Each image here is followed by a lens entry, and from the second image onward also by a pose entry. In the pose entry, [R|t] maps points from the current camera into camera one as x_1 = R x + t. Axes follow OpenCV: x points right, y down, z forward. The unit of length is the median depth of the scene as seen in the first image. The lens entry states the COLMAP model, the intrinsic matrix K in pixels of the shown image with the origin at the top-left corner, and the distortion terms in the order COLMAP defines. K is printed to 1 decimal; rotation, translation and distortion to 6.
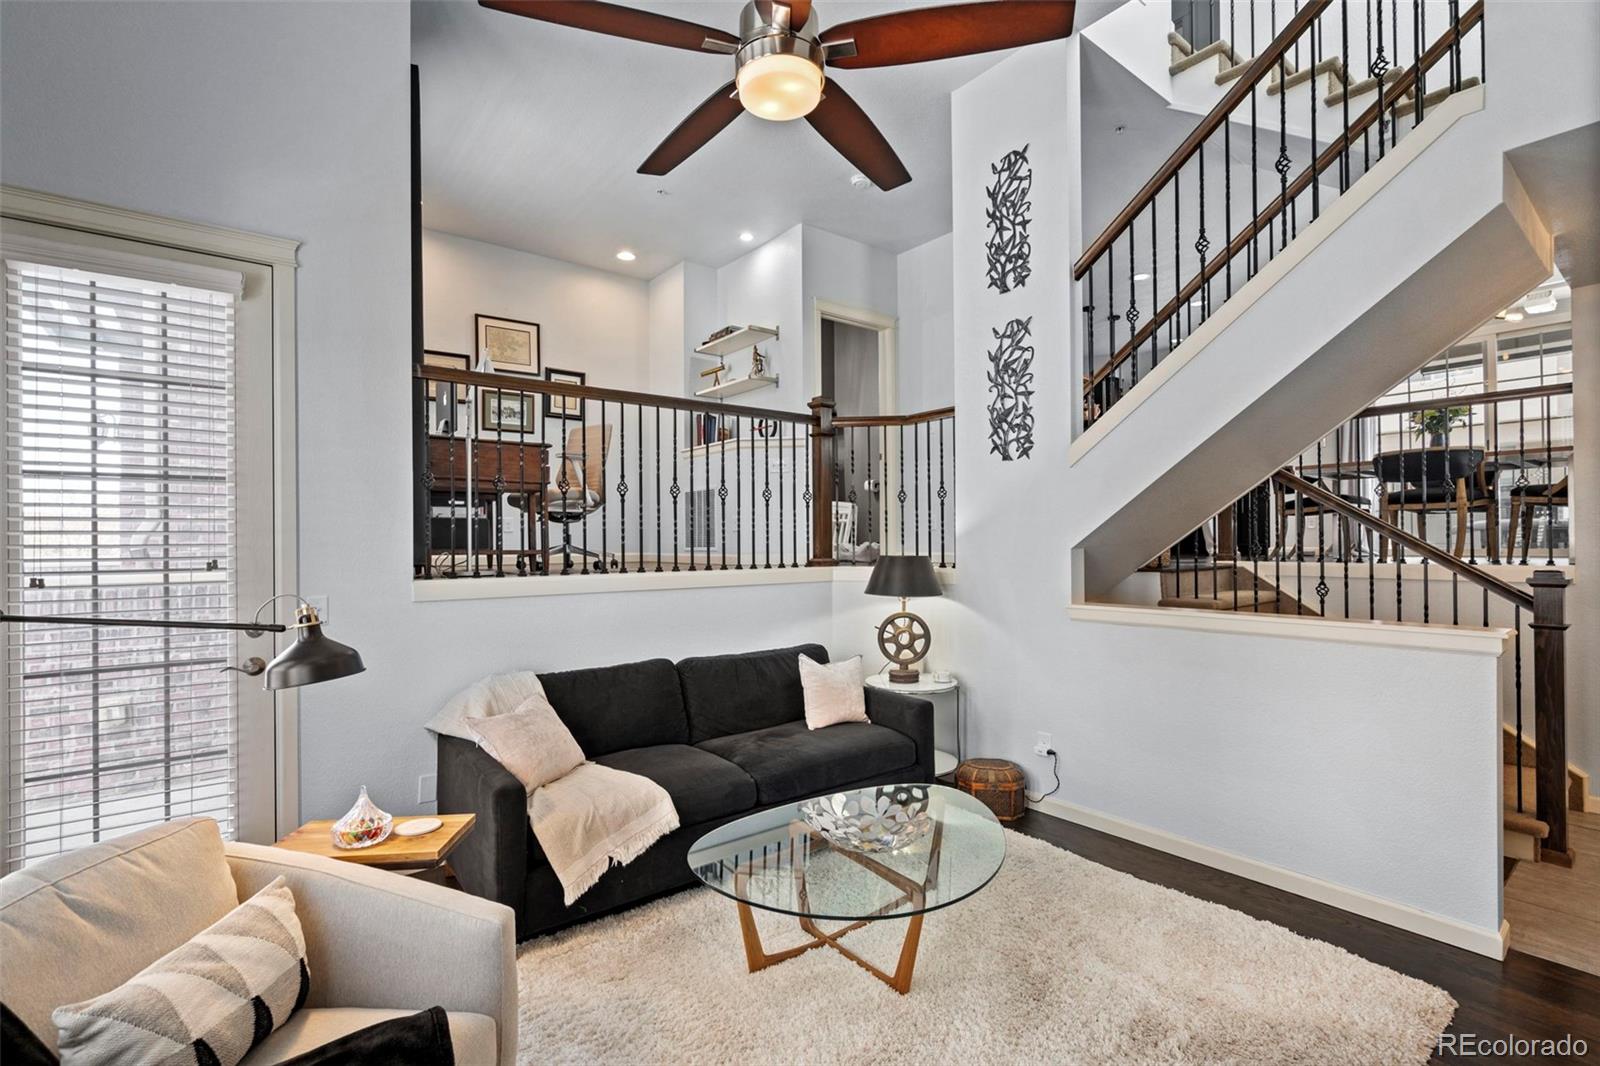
lens RADIAL K [[726.2, 0, 787.6], [0, 726.2, 540.4], [0, 0, 1]] dist [0.000508, -0.000214]
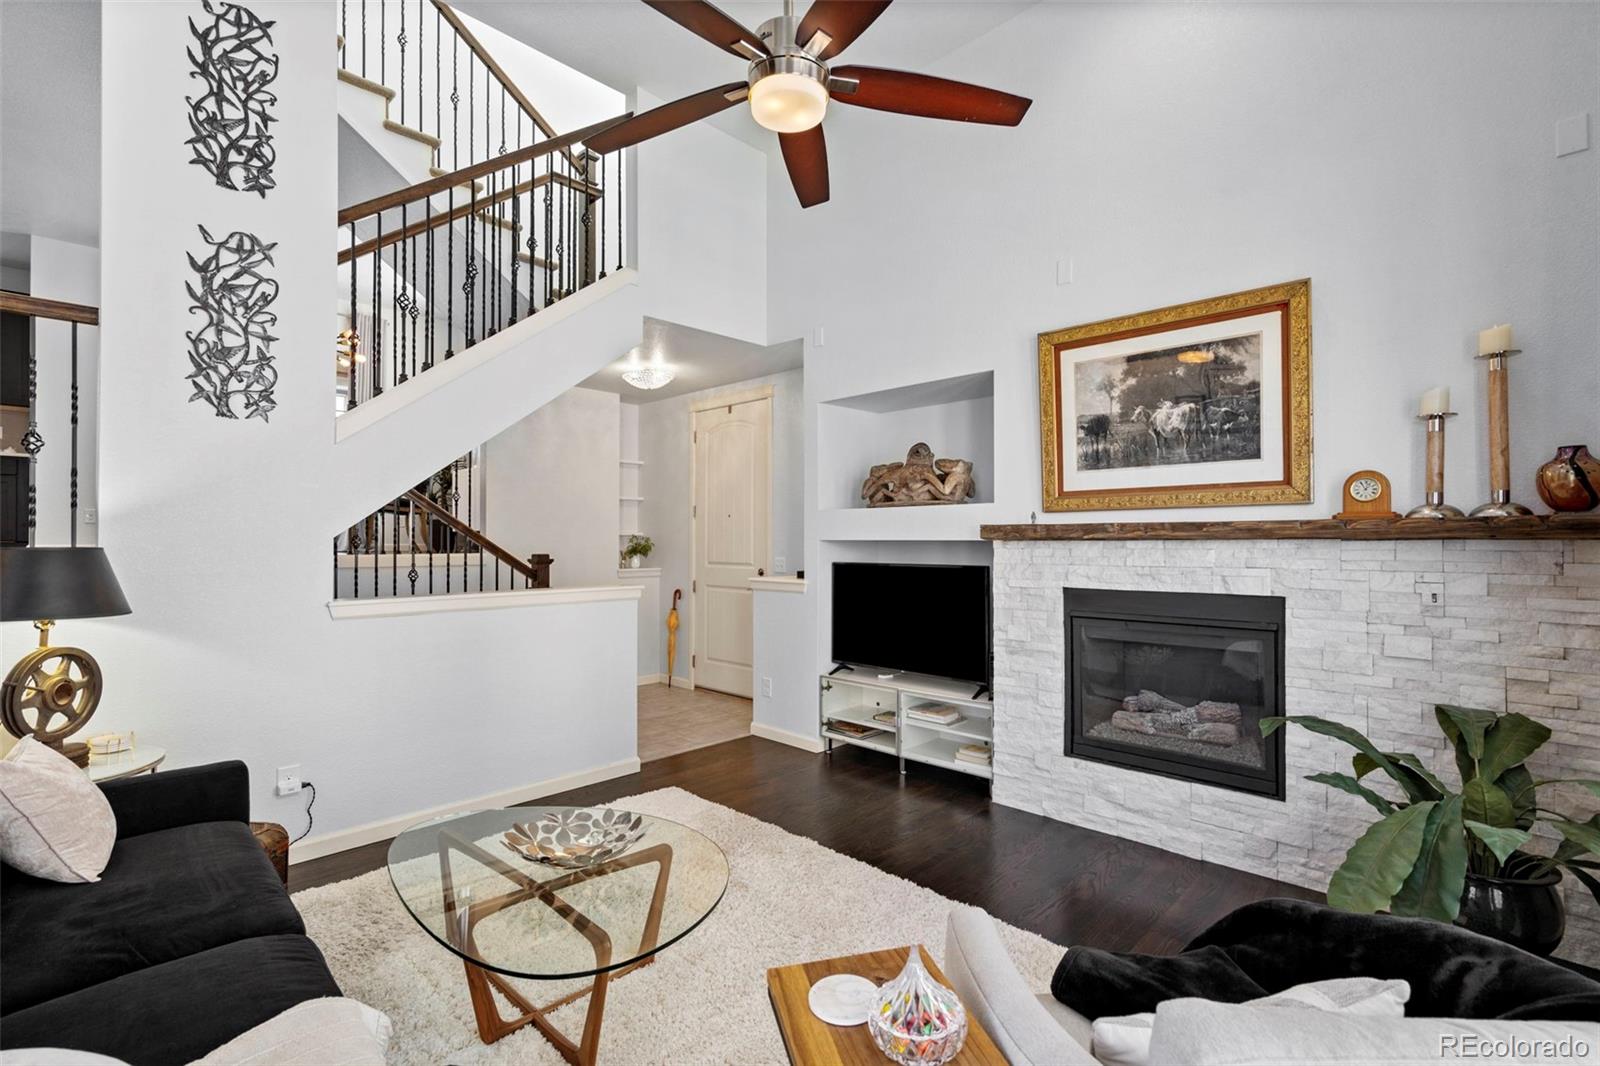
lens RADIAL K [[726.2, 0, 787.6], [0, 726.2, 540.4], [0, 0, 1]] dist [0.000508, -0.000214]
pose [[-0.136468, 0.009813, 0.990596, -0.501149], [-0.002714, 0.999943, -0.010280, 0.020499], [-0.990641, -0.004091, -0.136434, 0.539454]]
